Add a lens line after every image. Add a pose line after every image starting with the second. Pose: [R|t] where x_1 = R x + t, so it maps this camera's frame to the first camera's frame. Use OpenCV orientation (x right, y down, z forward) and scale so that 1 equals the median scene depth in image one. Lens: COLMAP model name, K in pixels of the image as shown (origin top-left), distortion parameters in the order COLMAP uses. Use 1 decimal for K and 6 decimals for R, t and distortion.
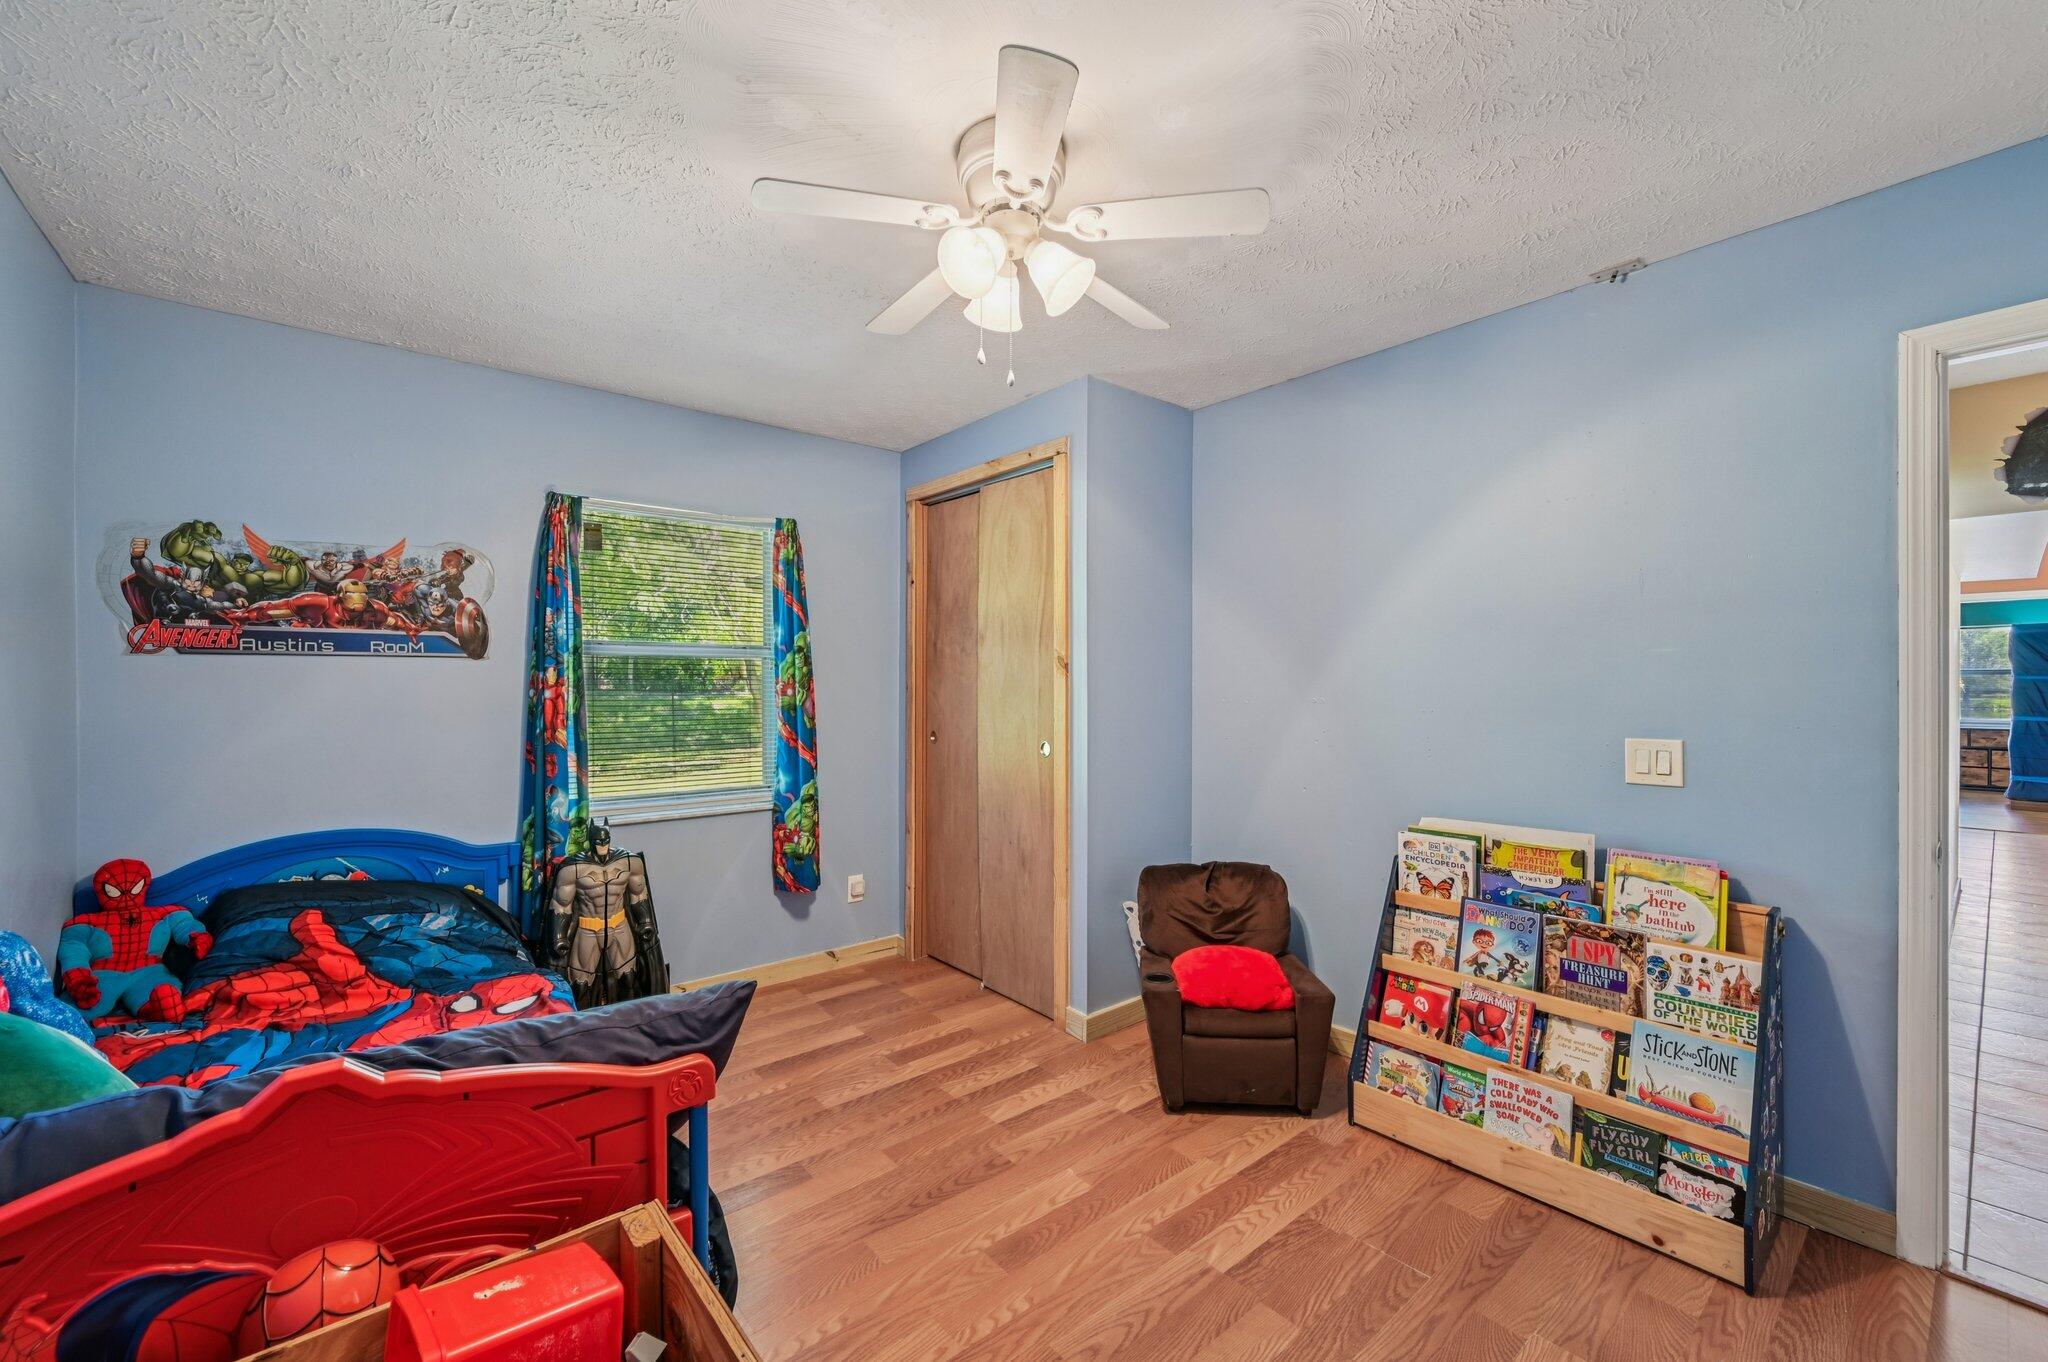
lens RADIAL K [[805.7, 0, 1026.4], [0, 805.7, 675.6], [0, 0, 1]] dist [-0.001954, -0.000319]
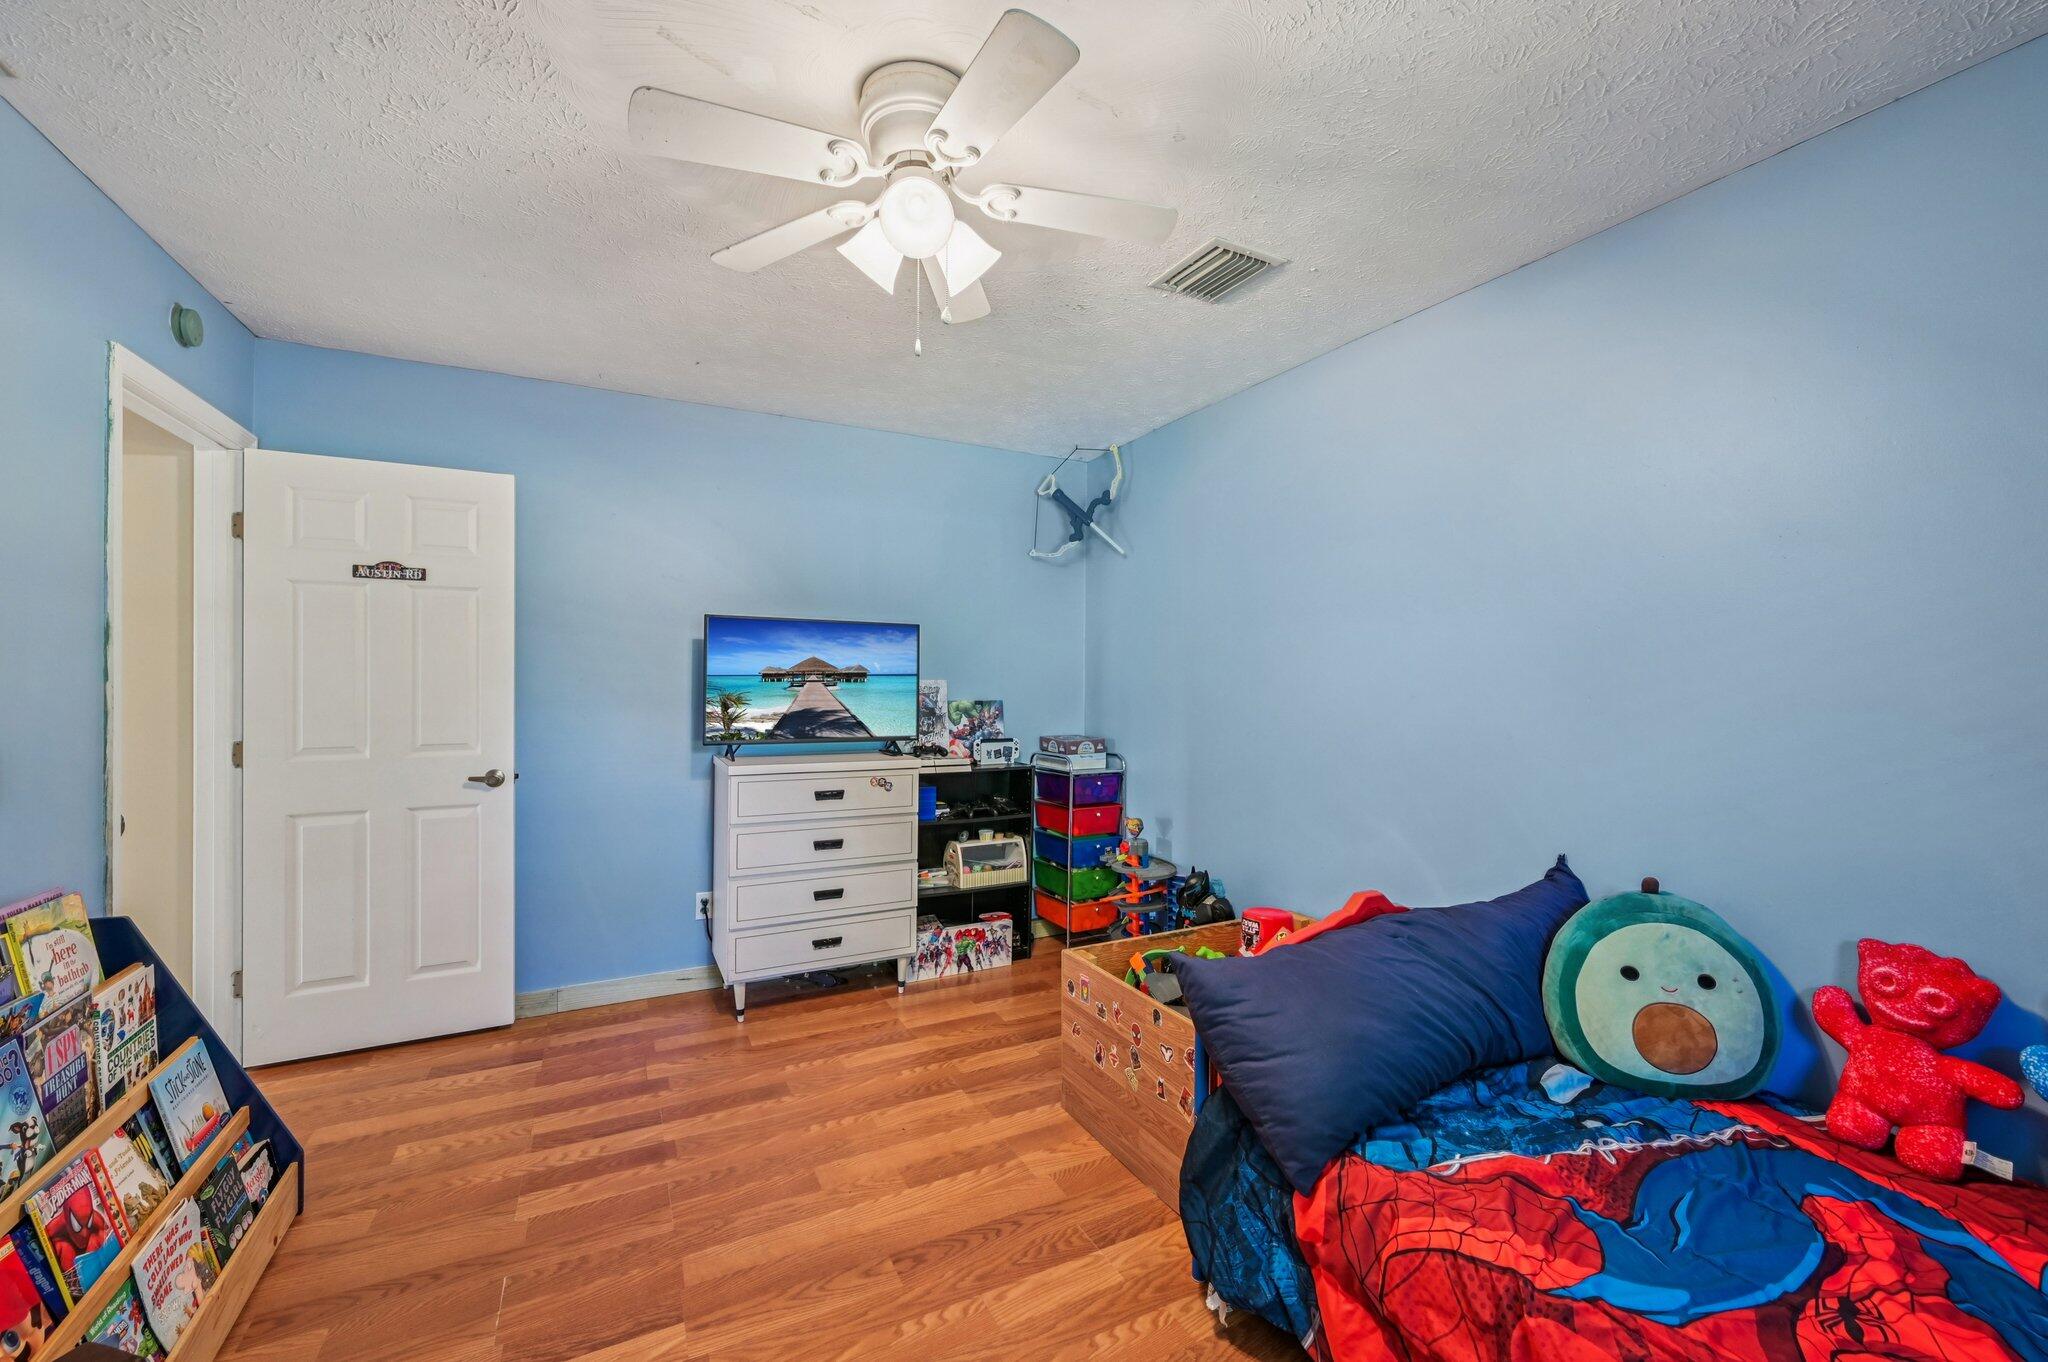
lens RADIAL K [[805.7, 0, 1026.4], [0, 805.7, 675.6], [0, 0, 1]] dist [-0.001954, -0.000319]
pose [[-0.972576, -0.003983, 0.232553, -0.294556], [-0.006682, 0.999919, -0.010820, 0.017000], [-0.232491, -0.012077, -0.972523, 1.560666]]
